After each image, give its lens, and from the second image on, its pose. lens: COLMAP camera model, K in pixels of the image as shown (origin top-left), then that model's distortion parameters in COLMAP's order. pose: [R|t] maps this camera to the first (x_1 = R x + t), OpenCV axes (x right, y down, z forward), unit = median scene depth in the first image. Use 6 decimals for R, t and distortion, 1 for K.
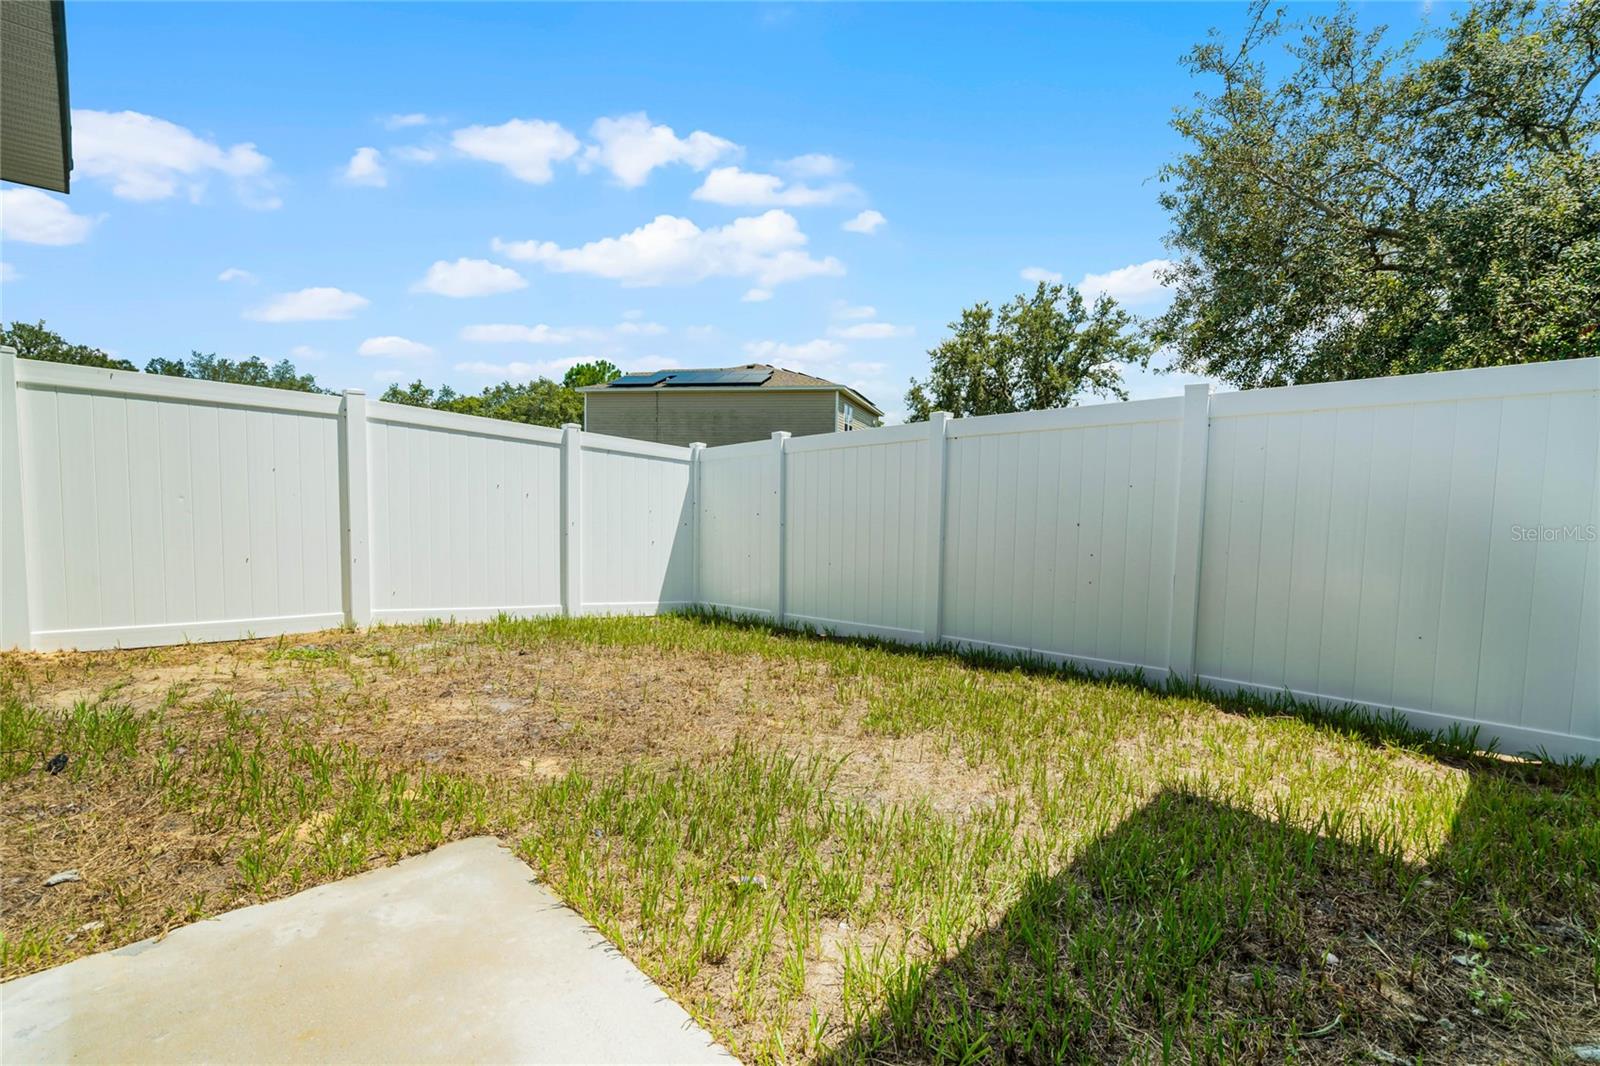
lens RADIAL K [[728.8, 0, 800.0], [0, 728.8, 533.0], [0, 0, 1]] dist [0.001680, 0.000197]
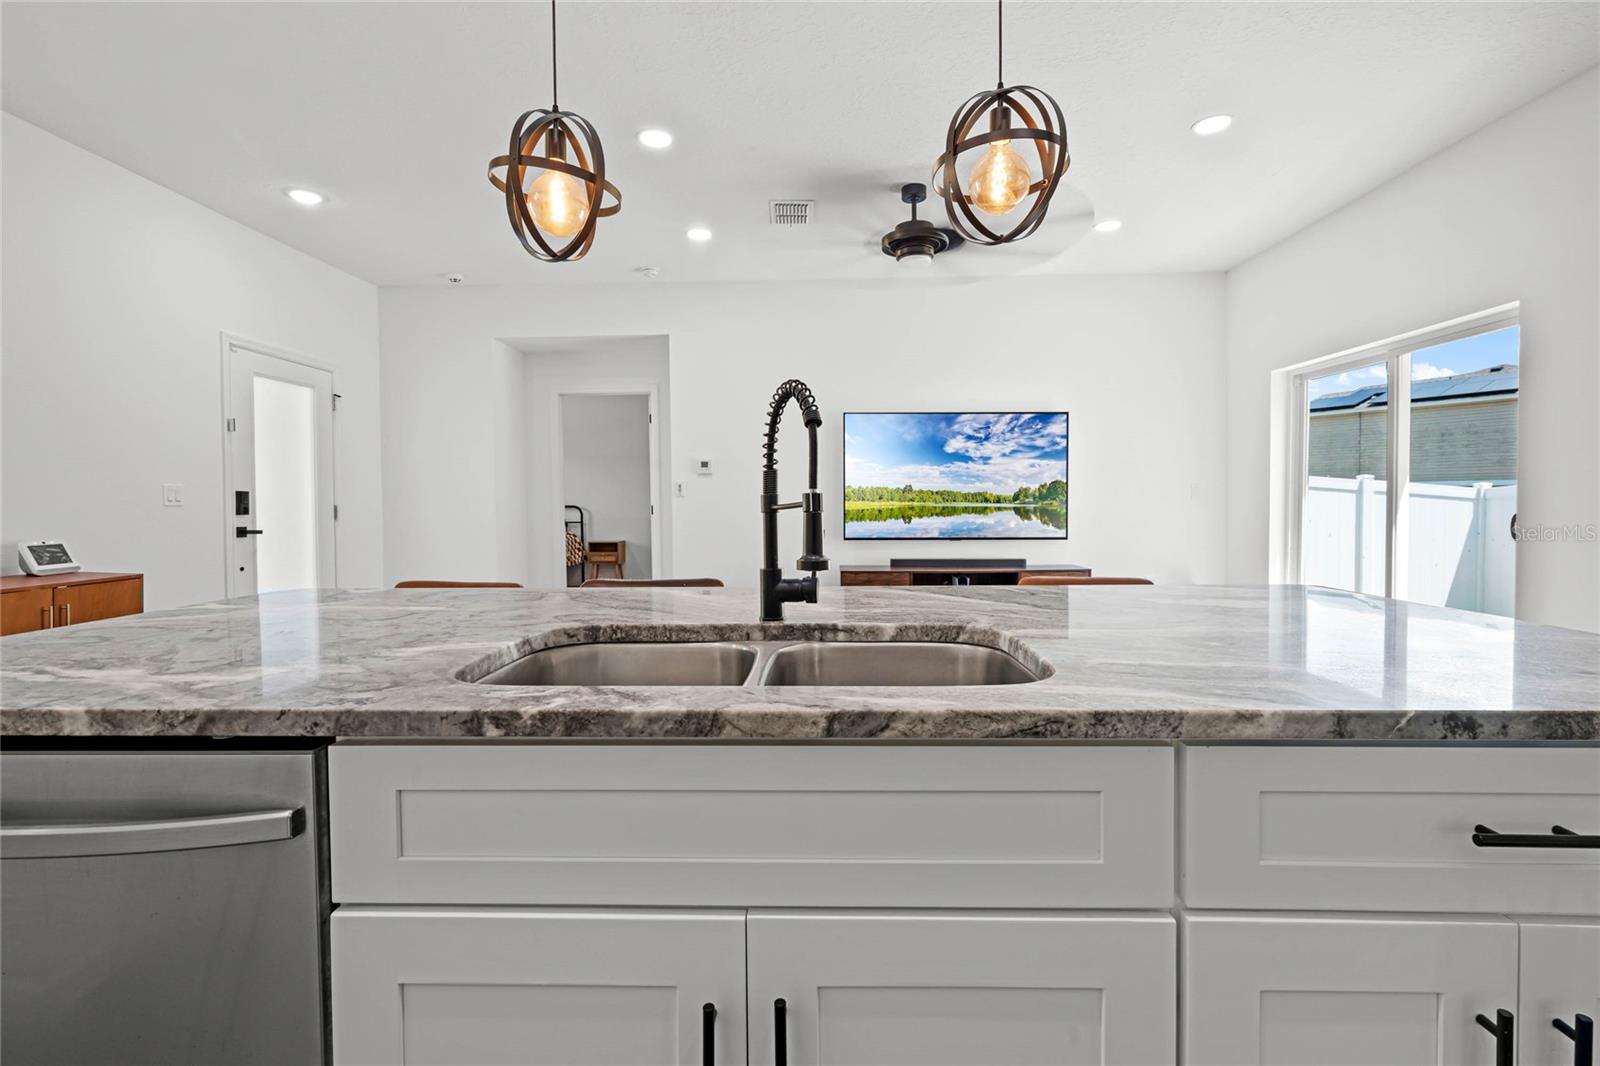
lens RADIAL K [[728.8, 0, 800.0], [0, 728.8, 533.0], [0, 0, 1]] dist [0.001680, 0.000197]
pose [[0.692402, 0.014680, -0.721363, -0.054864], [-0.038630, 0.999113, -0.016747, 0.016039], [0.720477, 0.039462, 0.692355, -0.568859]]
